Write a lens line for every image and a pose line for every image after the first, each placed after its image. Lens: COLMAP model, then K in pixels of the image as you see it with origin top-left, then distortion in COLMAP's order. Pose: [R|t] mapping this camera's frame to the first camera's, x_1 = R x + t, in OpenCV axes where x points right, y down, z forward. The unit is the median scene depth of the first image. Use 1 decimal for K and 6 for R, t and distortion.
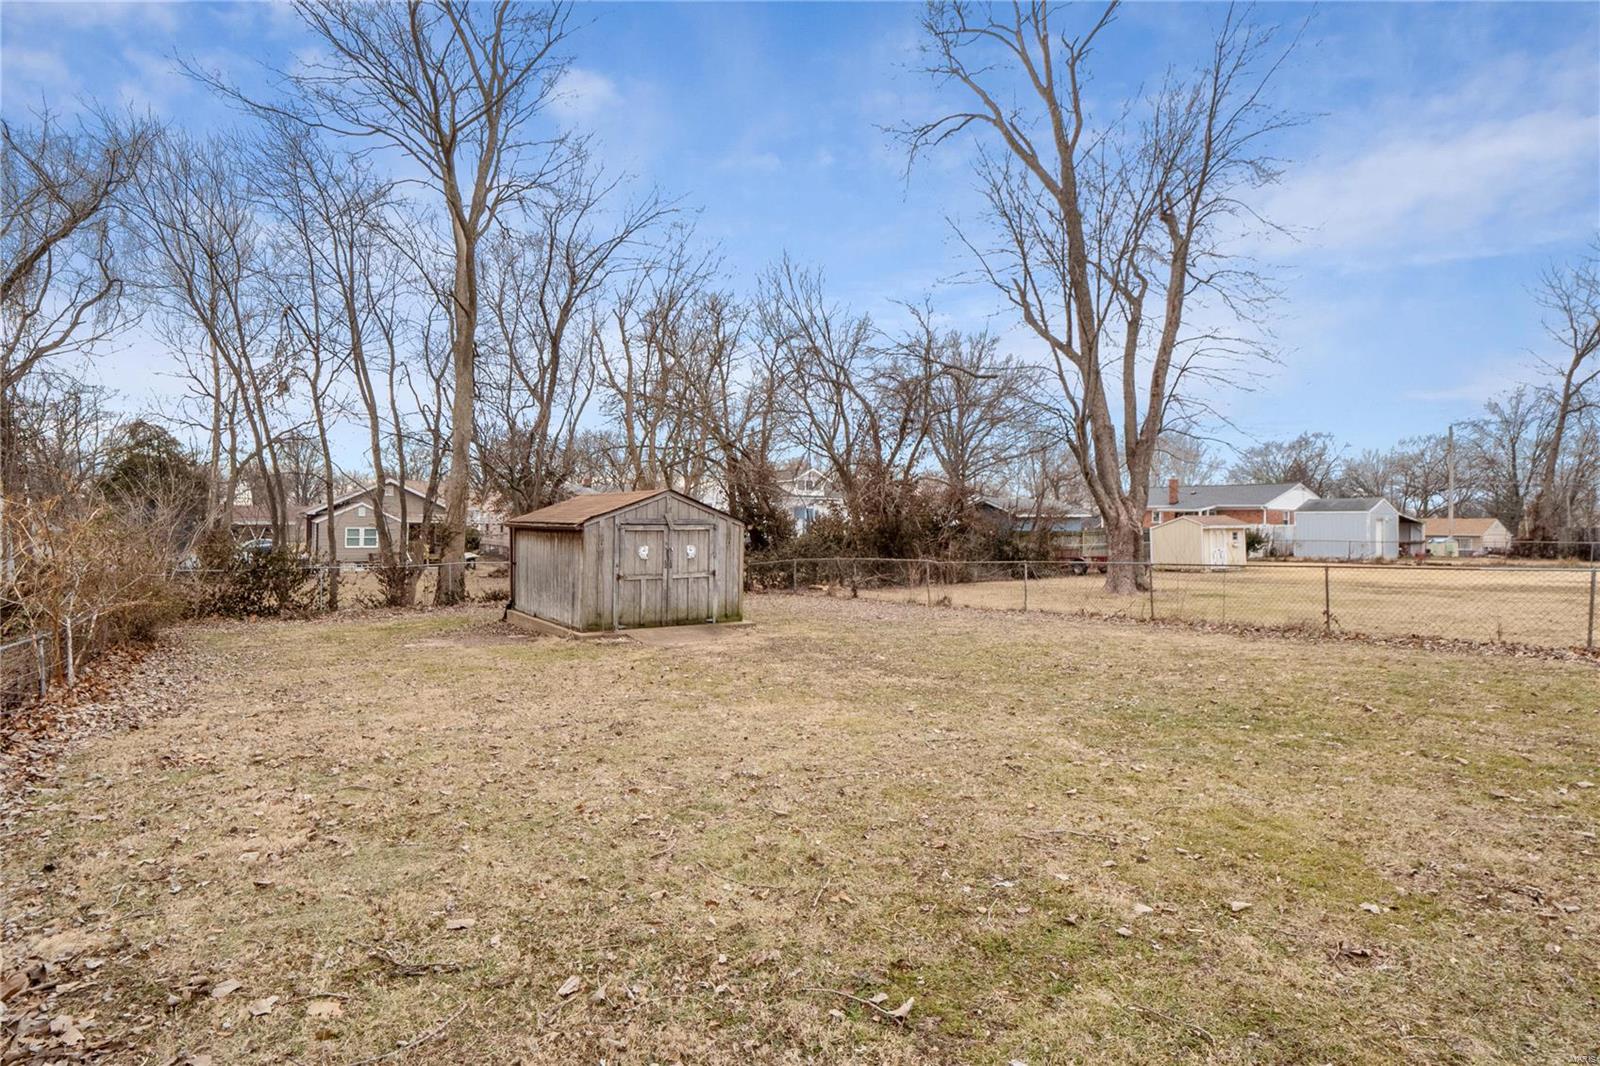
lens RADIAL K [[810.3, 0, 803.9], [0, 810.3, 510.9], [0, 0, 1]] dist [0.011872, -0.018606]
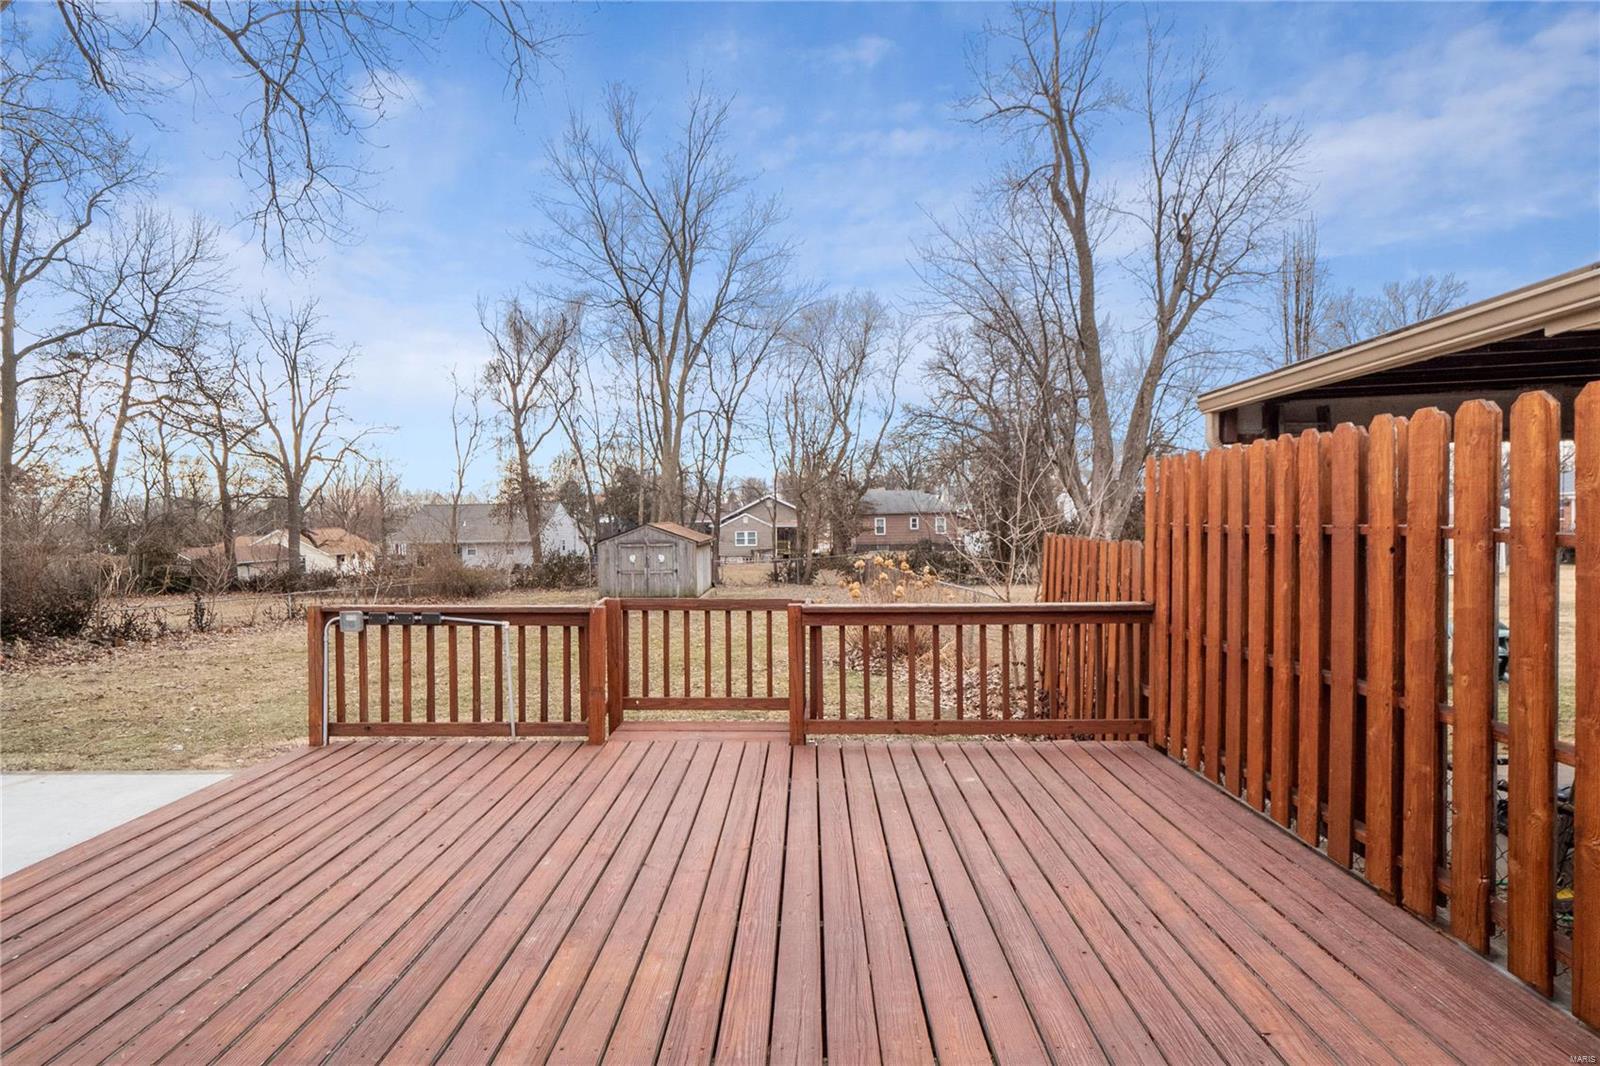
lens RADIAL K [[807.3, 0, 800.0], [0, 807.3, 533.0], [0, 0, 1]] dist [-0.004697, -0.001286]
pose [[0.816648, -0.006953, -0.577094, 0.784494], [0.028762, 0.999175, 0.028662, -0.032591], [0.576419, -0.040006, 0.816175, -0.177049]]
